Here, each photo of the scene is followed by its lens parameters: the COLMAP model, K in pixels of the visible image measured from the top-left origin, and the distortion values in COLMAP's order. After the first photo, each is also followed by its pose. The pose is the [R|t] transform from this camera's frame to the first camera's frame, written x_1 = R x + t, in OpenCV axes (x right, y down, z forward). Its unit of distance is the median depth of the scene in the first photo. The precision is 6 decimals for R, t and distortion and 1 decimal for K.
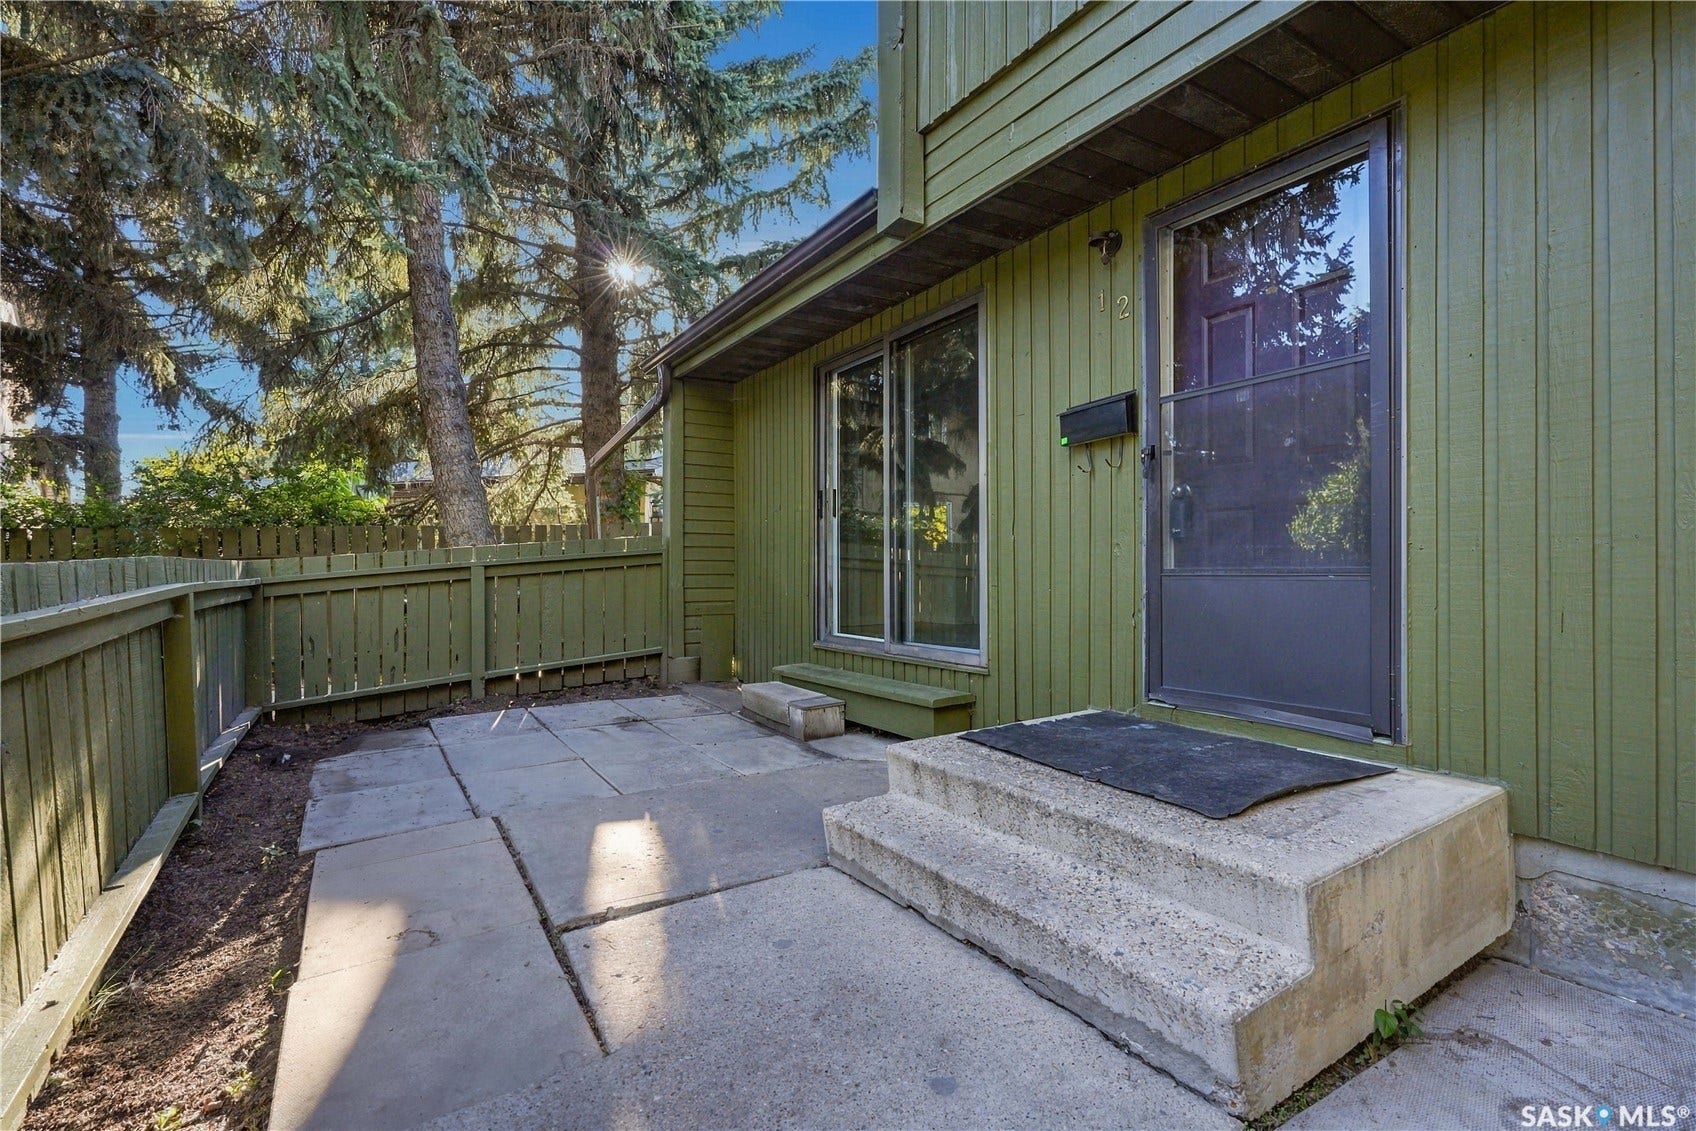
lens RADIAL K [[772.8, 0, 853.1], [0, 772.8, 556.5], [0, 0, 1]] dist [-0.000676, 0.001237]
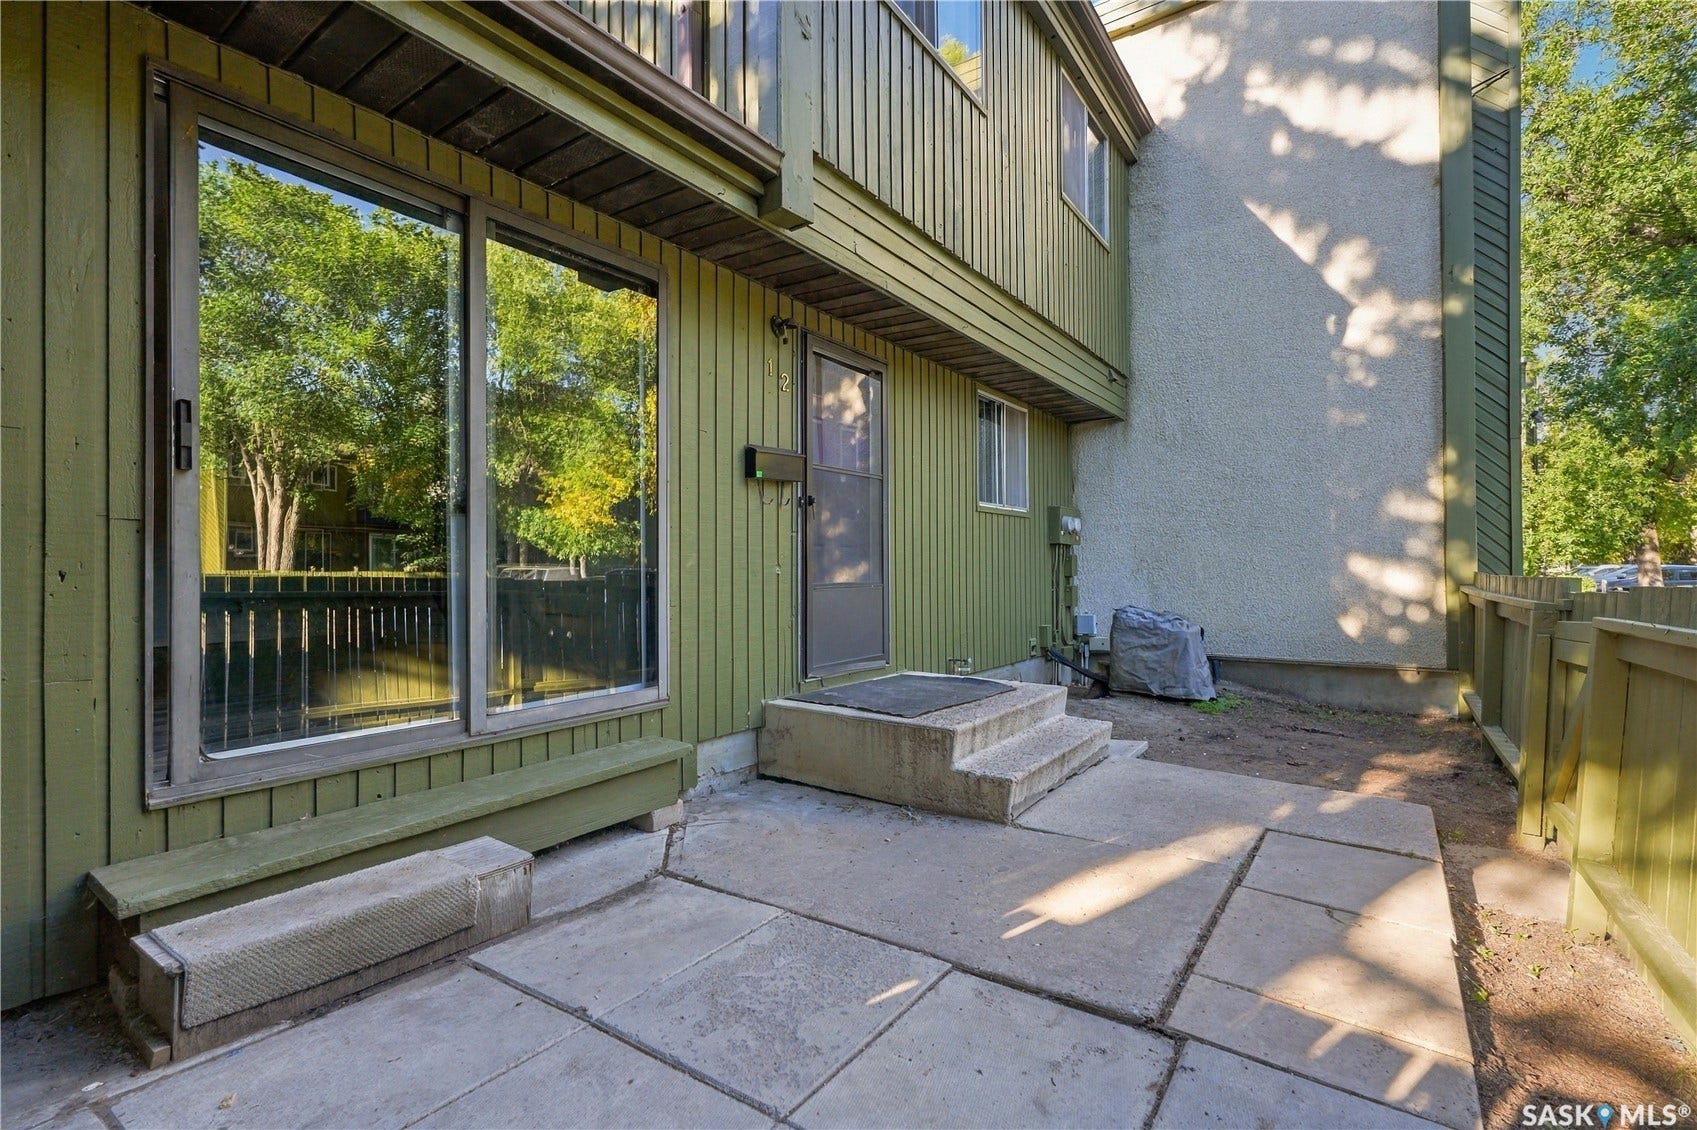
lens RADIAL K [[773.2, 0, 853.6], [0, 773.2, 556.0], [0, 0, 1]] dist [-0.000676, 0.001237]
pose [[-0.375736, 0.016392, 0.926582, -1.070554], [-0.002407, 0.999823, -0.018664, -0.008627], [-0.926724, -0.009243, -0.375630, 1.658053]]
